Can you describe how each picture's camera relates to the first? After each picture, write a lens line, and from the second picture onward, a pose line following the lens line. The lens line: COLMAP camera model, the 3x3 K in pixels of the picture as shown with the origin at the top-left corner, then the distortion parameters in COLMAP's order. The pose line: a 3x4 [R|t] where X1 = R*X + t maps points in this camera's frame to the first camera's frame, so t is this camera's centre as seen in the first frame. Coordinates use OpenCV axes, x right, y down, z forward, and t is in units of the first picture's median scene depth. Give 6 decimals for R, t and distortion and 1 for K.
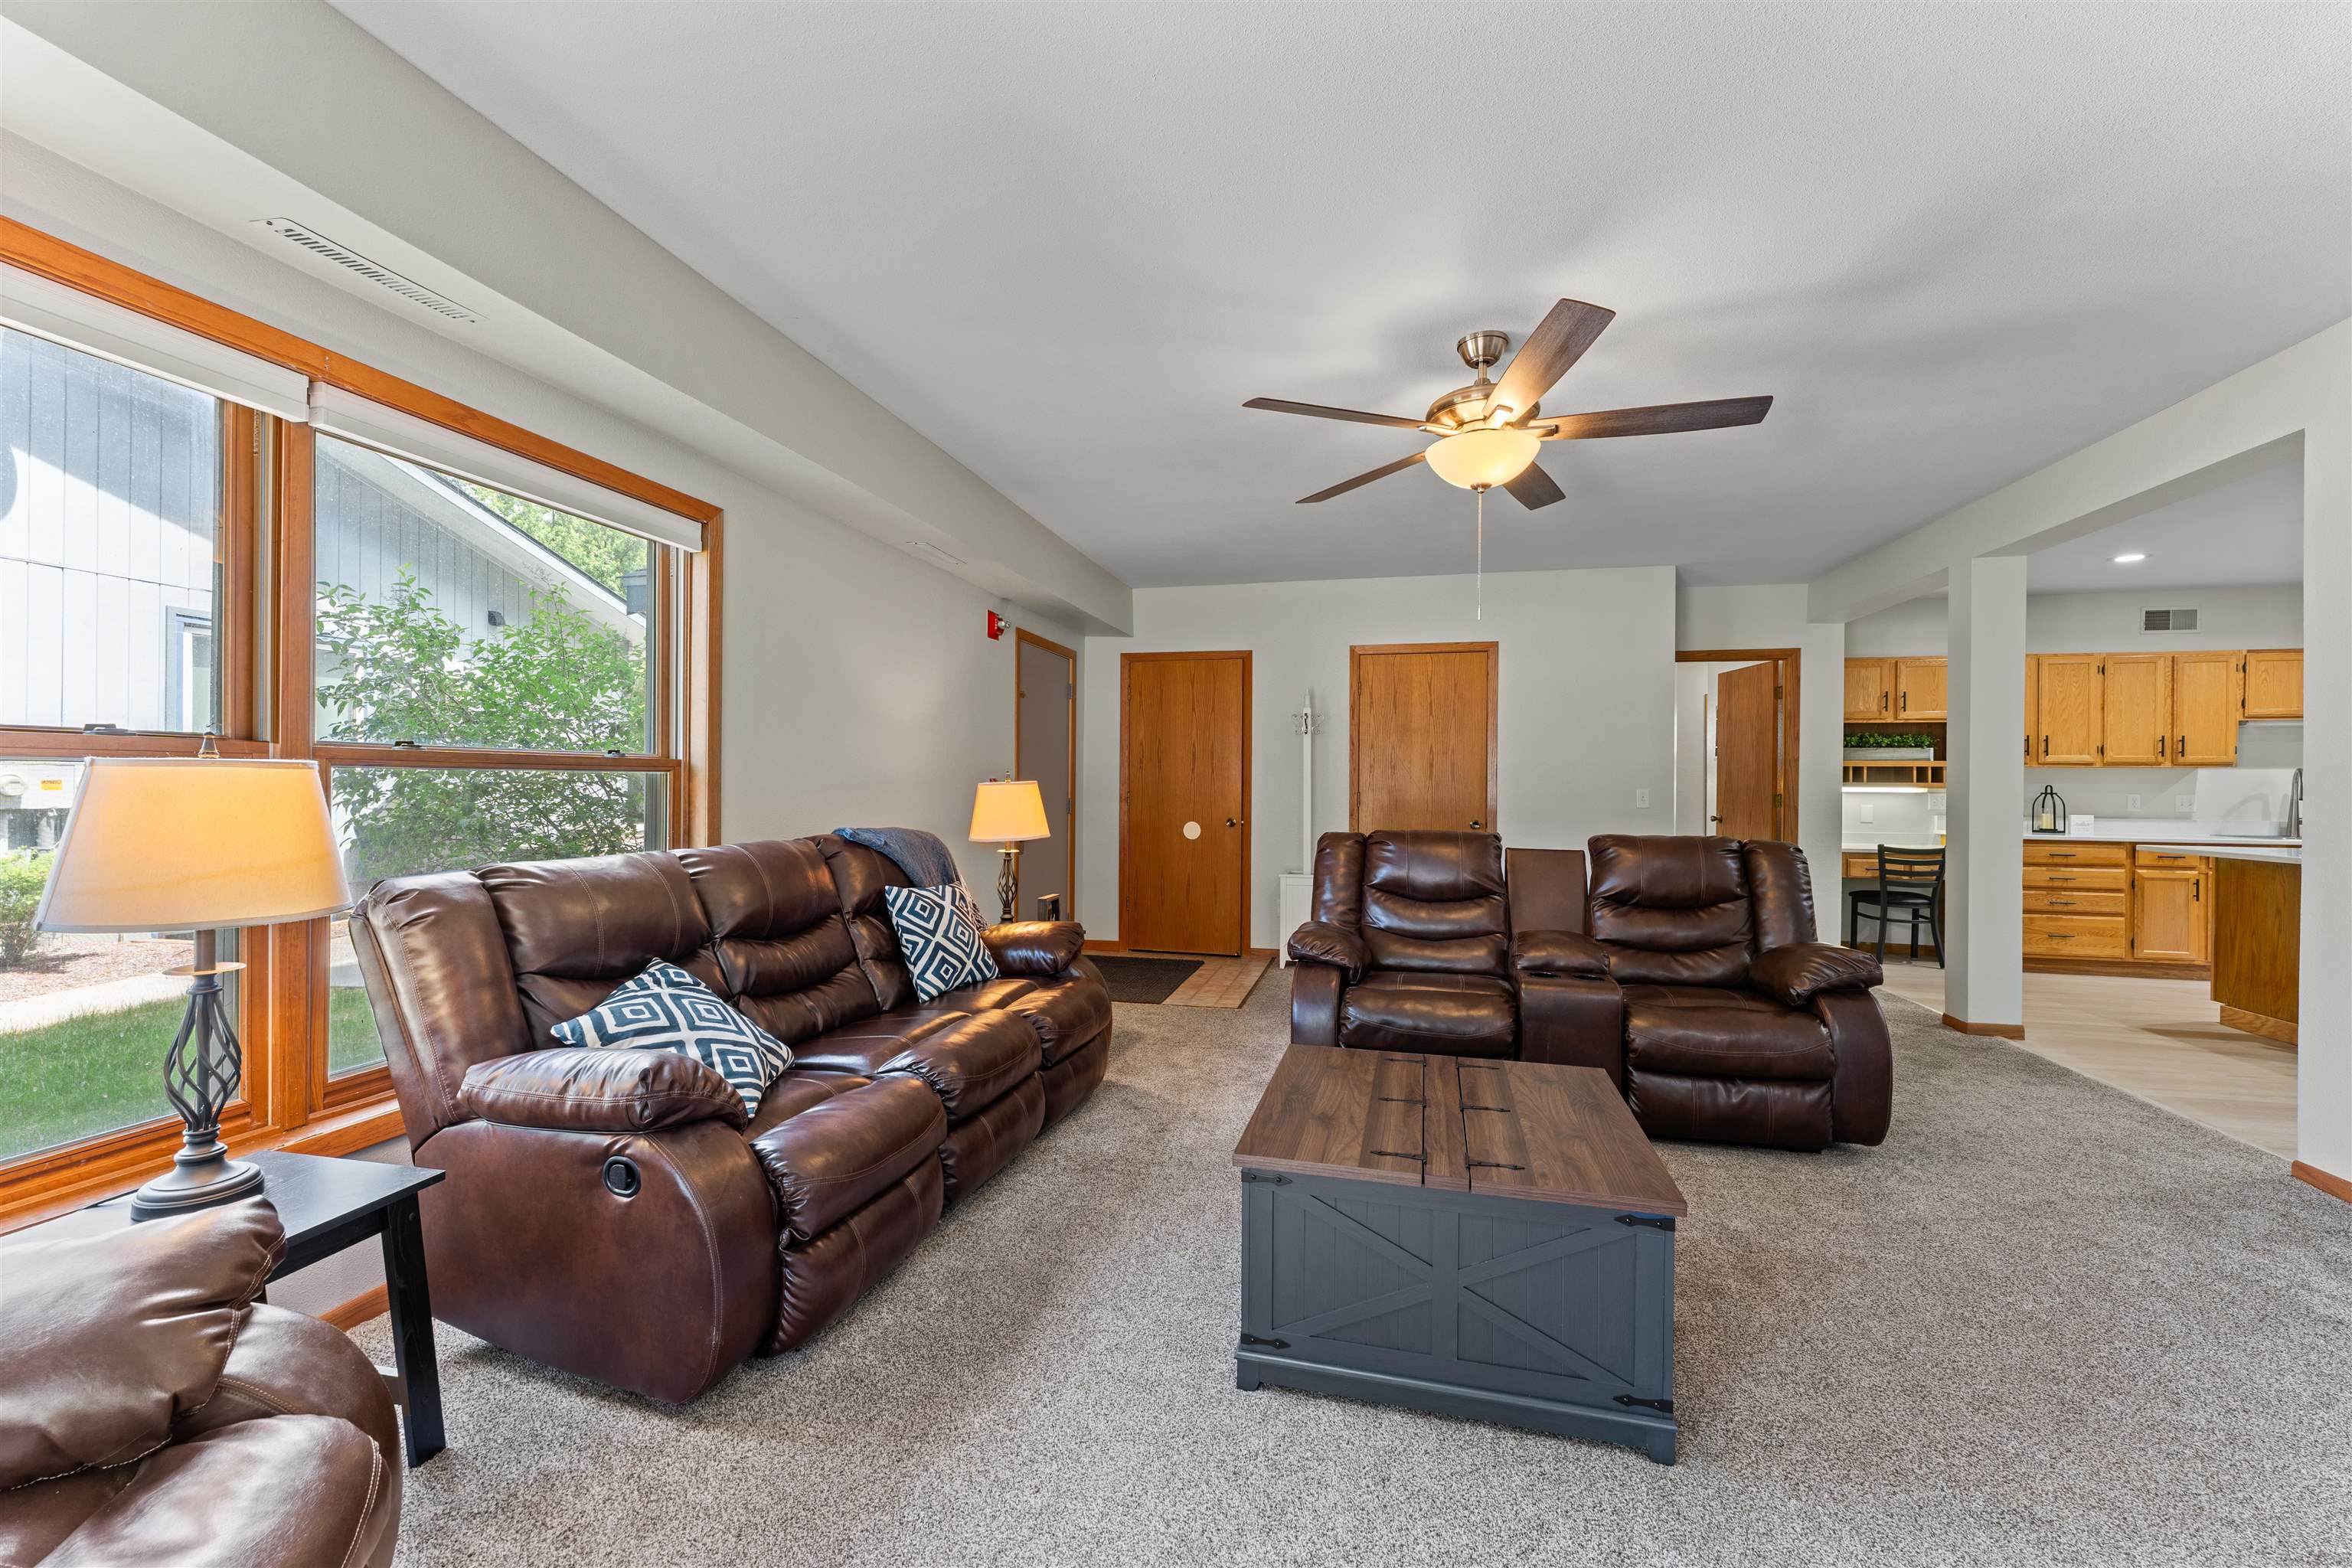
lens RADIAL K [[941.5, 0, 1176.0], [0, 941.5, 784.0], [0, 0, 1]] dist [-0.001972, -0.000426]
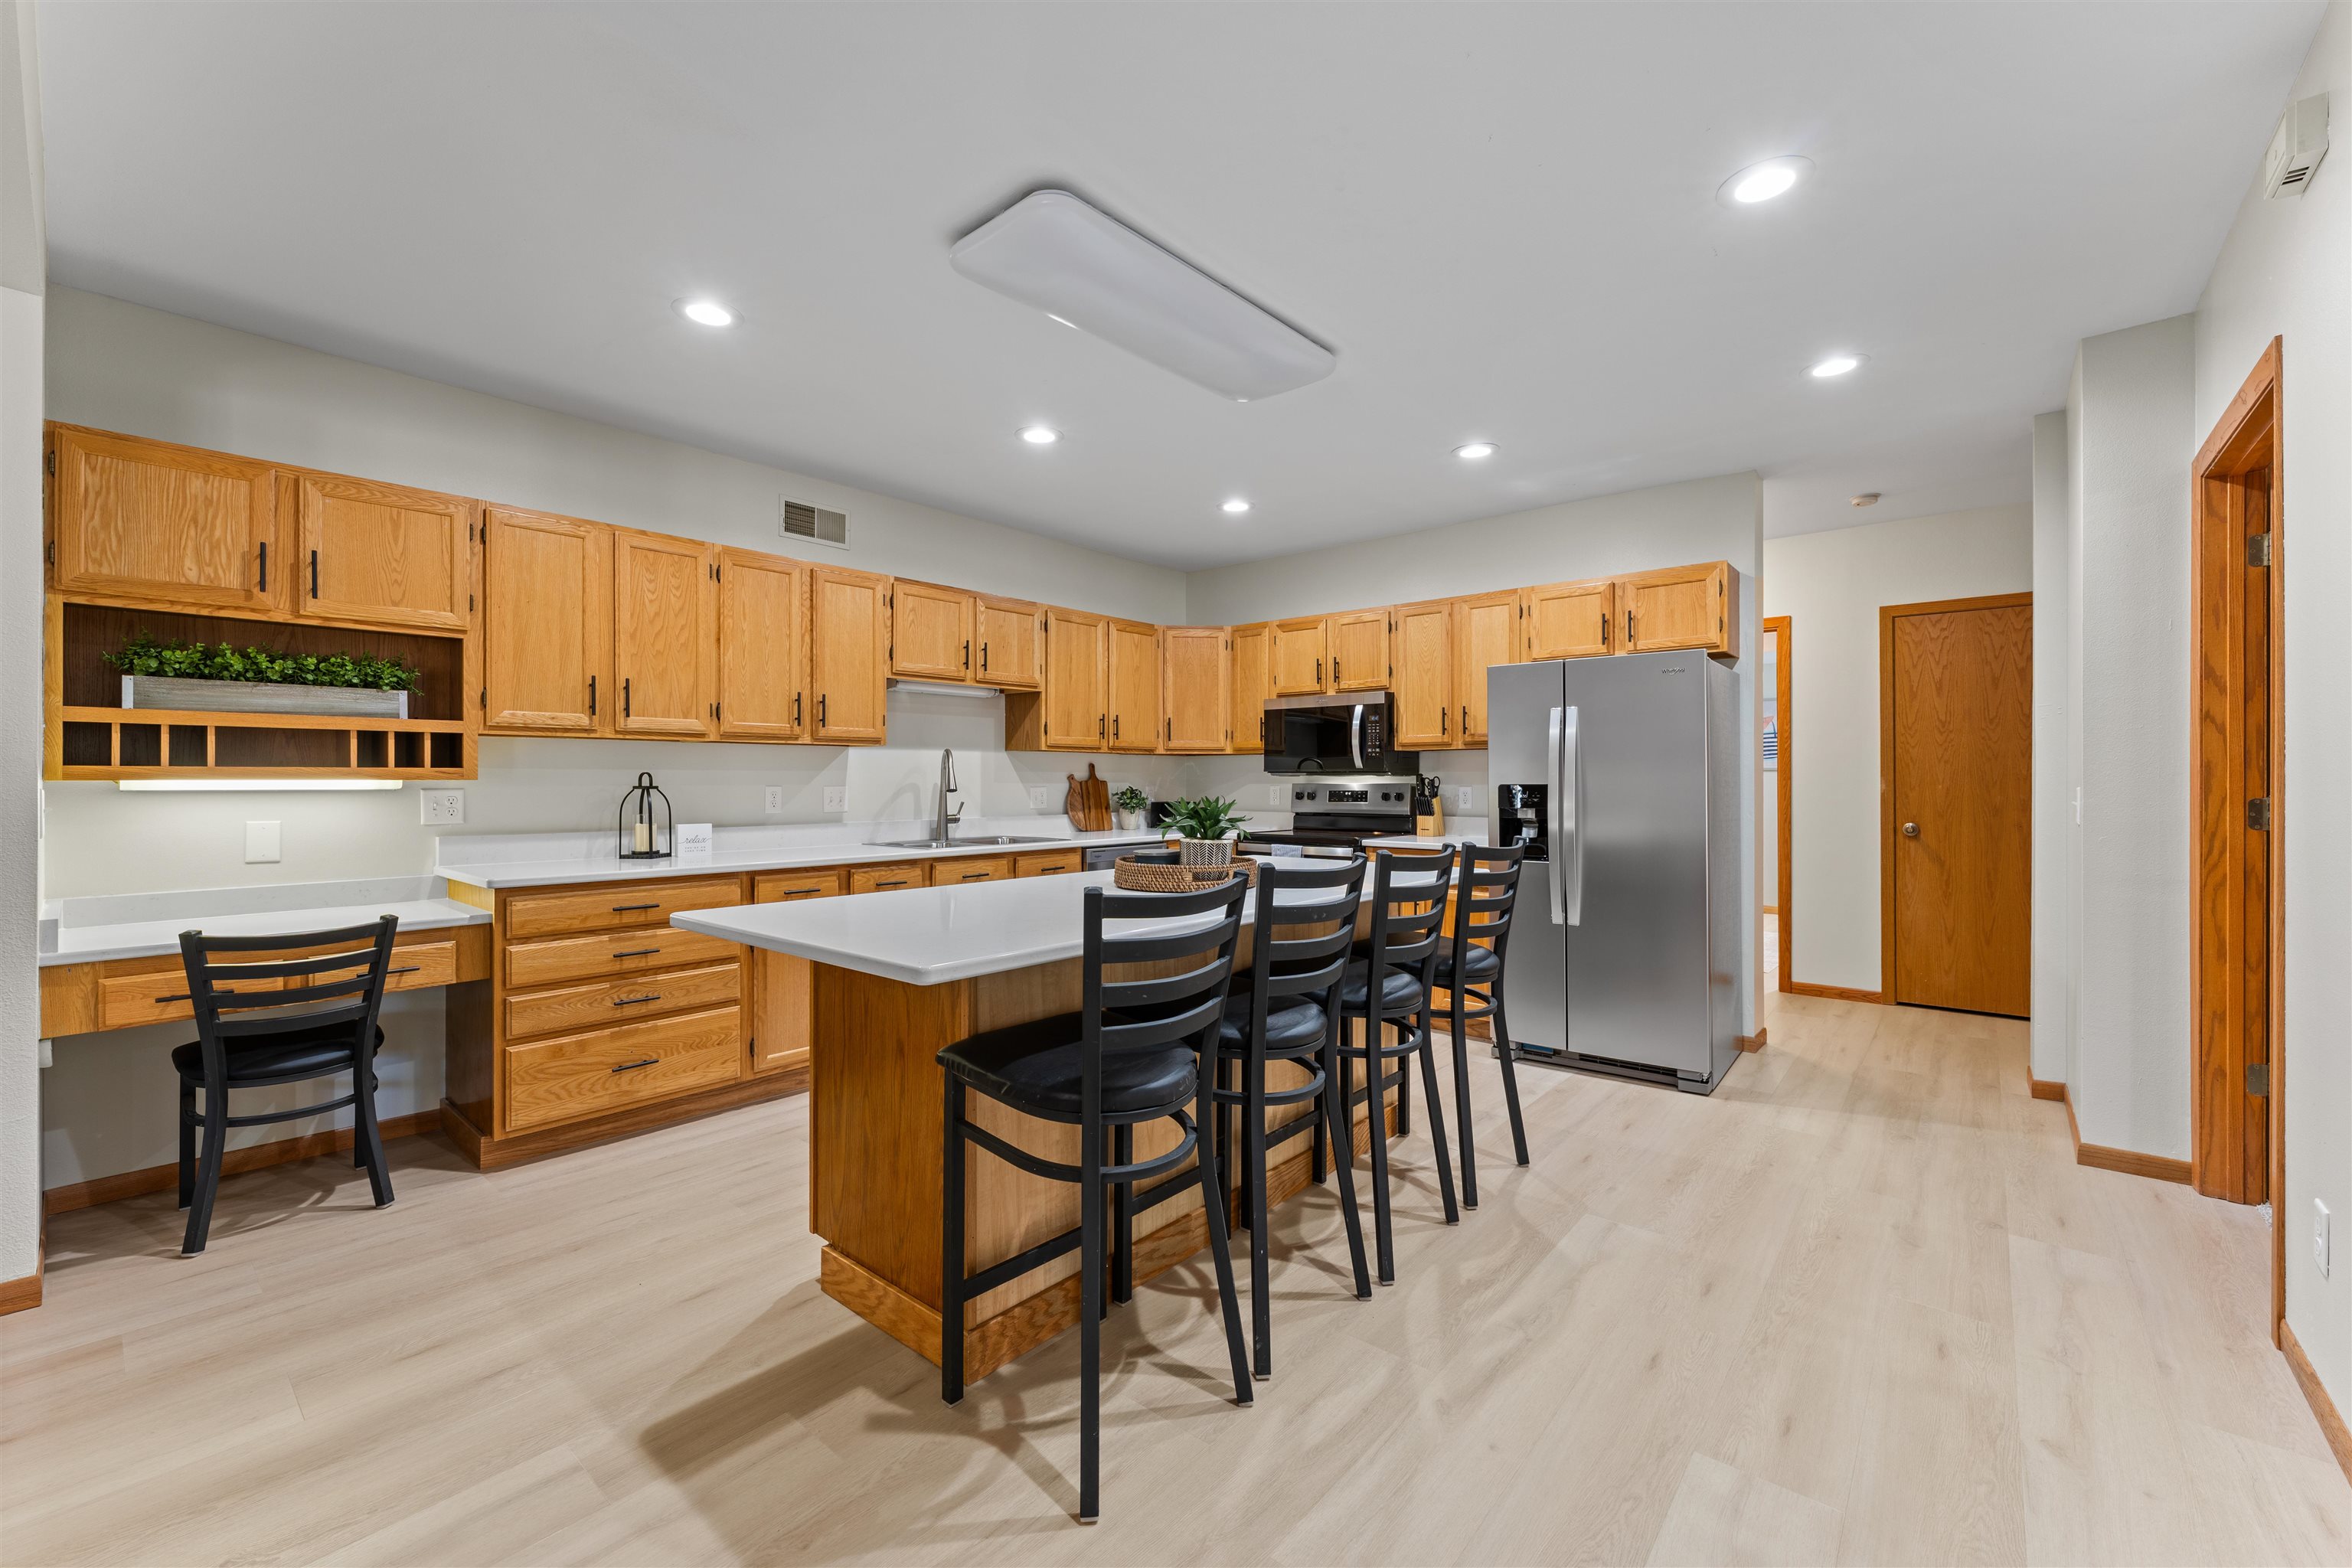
lens RADIAL K [[939.4, 0, 1173.1], [0, 939.4, 791.6], [0, 0, 1]] dist [-0.000752, -0.000043]
pose [[0.457045, -0.018750, 0.889246, 0.596563], [0.003859, 0.999810, 0.019098, 0.003335], [-0.889435, -0.005297, 0.457031, 0.483586]]
